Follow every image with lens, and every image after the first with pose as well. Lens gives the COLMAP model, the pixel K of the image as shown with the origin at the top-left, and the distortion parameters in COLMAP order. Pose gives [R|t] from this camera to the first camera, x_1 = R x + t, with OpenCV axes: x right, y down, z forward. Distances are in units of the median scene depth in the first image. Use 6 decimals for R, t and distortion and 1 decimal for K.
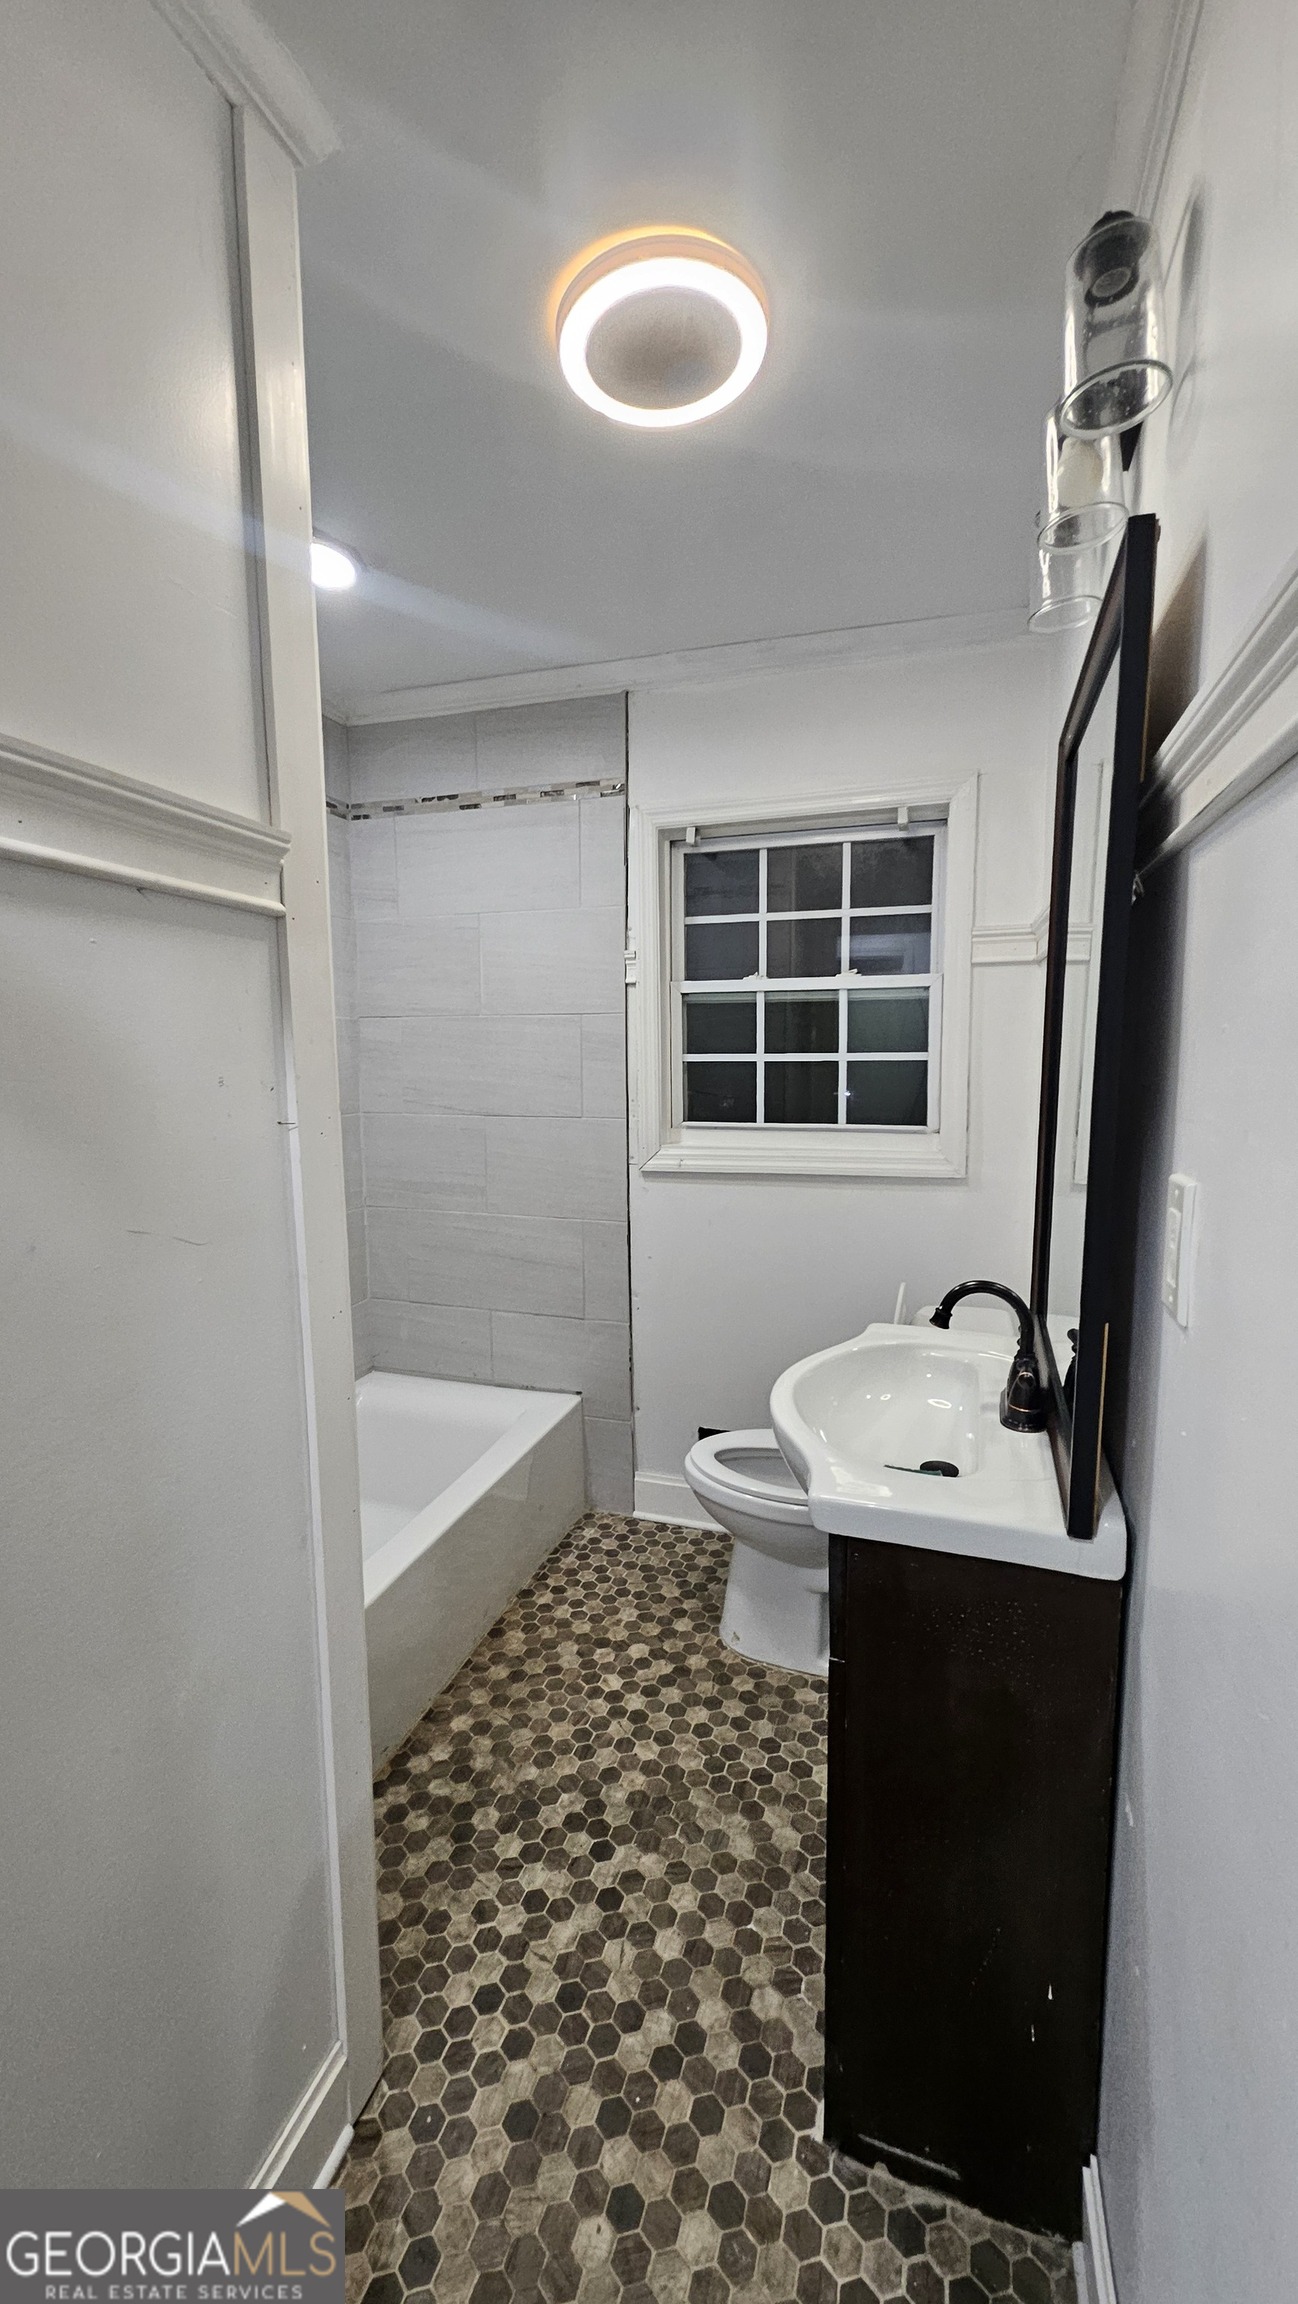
lens RADIAL K [[897.7, 0, 652.5], [0, 897.7, 1143.2], [0, 0, 1]] dist [-0.001328, 0.001263]
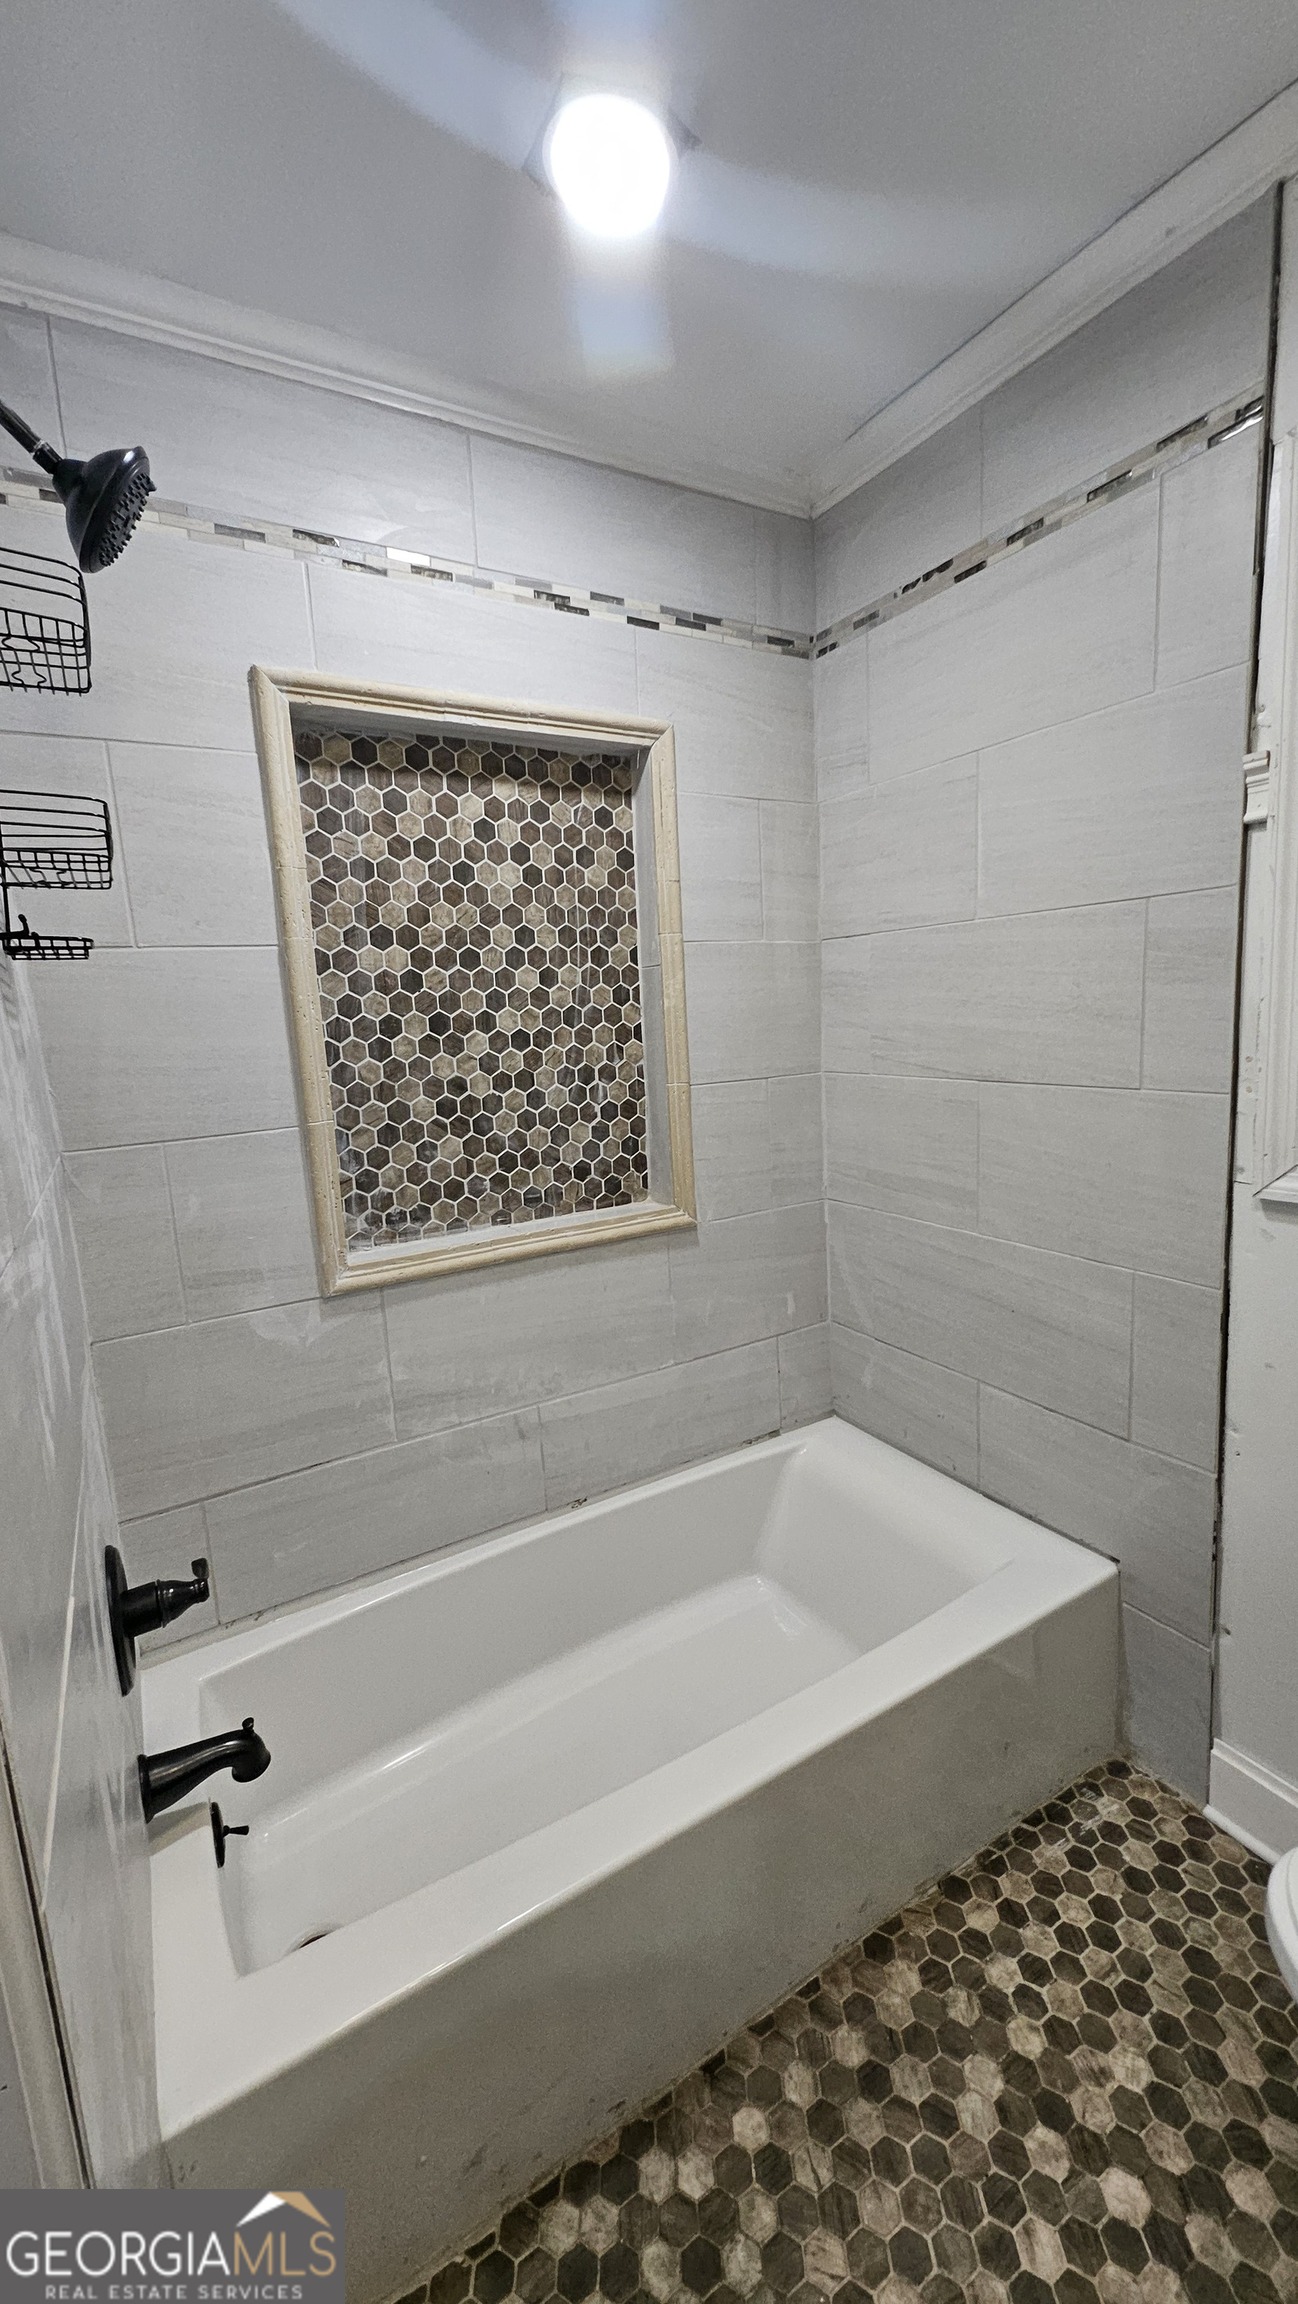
lens RADIAL K [[897.7, 0, 652.5], [0, 897.7, 1143.2], [0, 0, 1]] dist [-0.001328, 0.001263]
pose [[0.753791, 0.066910, -0.653698, 0.059380], [-0.027796, 0.997159, 0.070013, -0.026450], [0.656526, -0.034605, 0.753509, 0.397634]]
